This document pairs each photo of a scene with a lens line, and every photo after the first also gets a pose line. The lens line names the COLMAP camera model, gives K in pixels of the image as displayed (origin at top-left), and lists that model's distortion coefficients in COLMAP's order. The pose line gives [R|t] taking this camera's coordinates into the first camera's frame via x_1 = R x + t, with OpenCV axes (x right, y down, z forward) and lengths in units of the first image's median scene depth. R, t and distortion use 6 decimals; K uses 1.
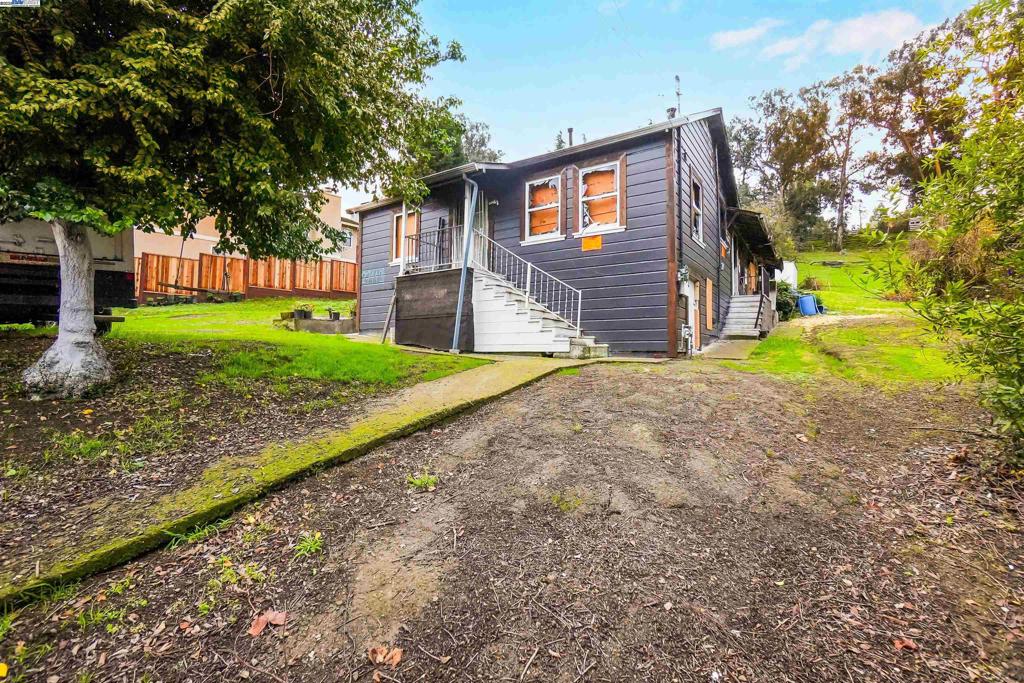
lens RADIAL K [[445.8, 0, 524.8], [0, 445.8, 329.3], [0, 0, 1]] dist [0.003046, 0.001173]
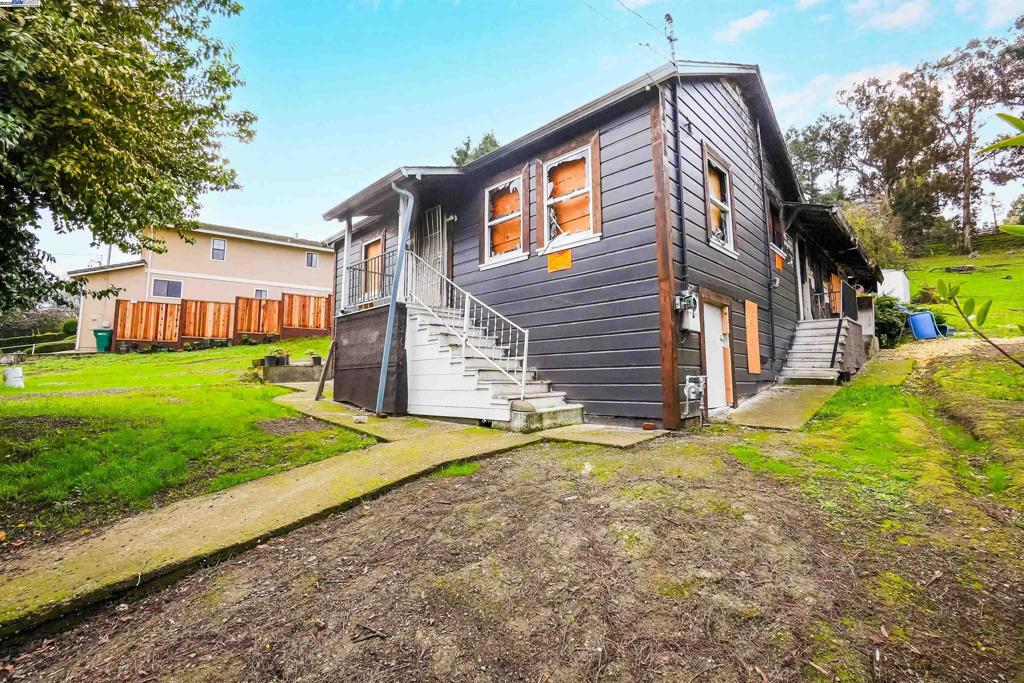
lens RADIAL K [[445.8, 0, 524.8], [0, 445.8, 329.3], [0, 0, 1]] dist [0.003046, 0.001173]
pose [[0.983997, -0.036579, -0.174388, 0.183329], [0.026320, 0.997804, -0.060779, -0.034935], [0.176229, 0.055217, 0.982799, 0.247376]]
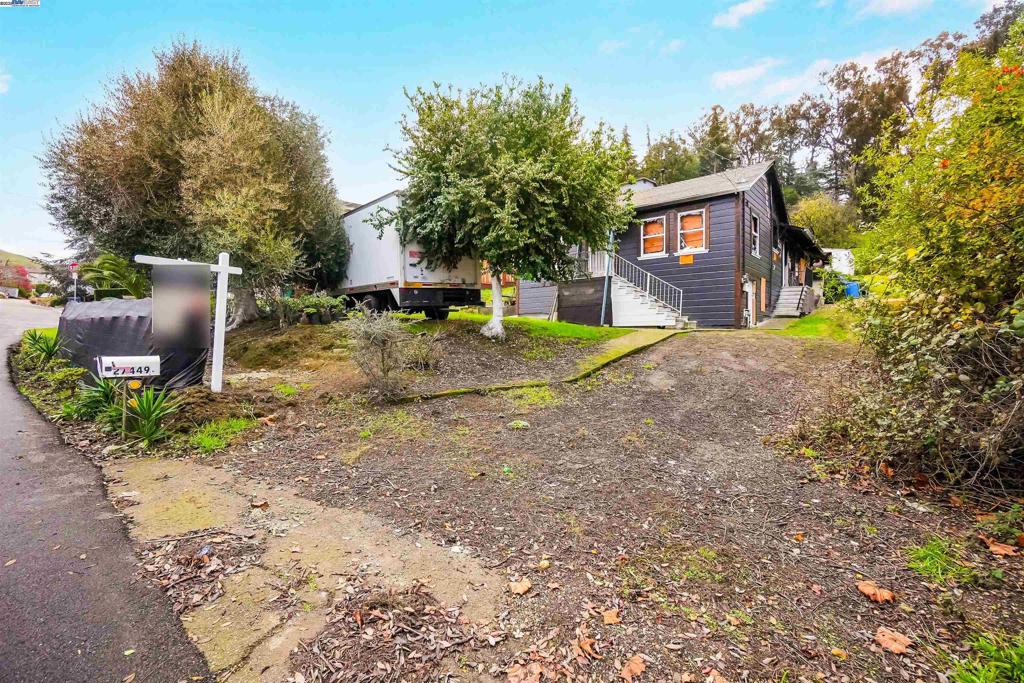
lens RADIAL K [[436.4, 0, 525.8], [0, 436.4, 330.9], [0, 0, 1]] dist [0.010357, 0.000116]
pose [[0.992416, -0.002764, -0.122896, -0.201401], [0.008349, 0.998954, 0.044954, -0.007088], [0.122644, -0.045639, 0.991401, -0.571769]]
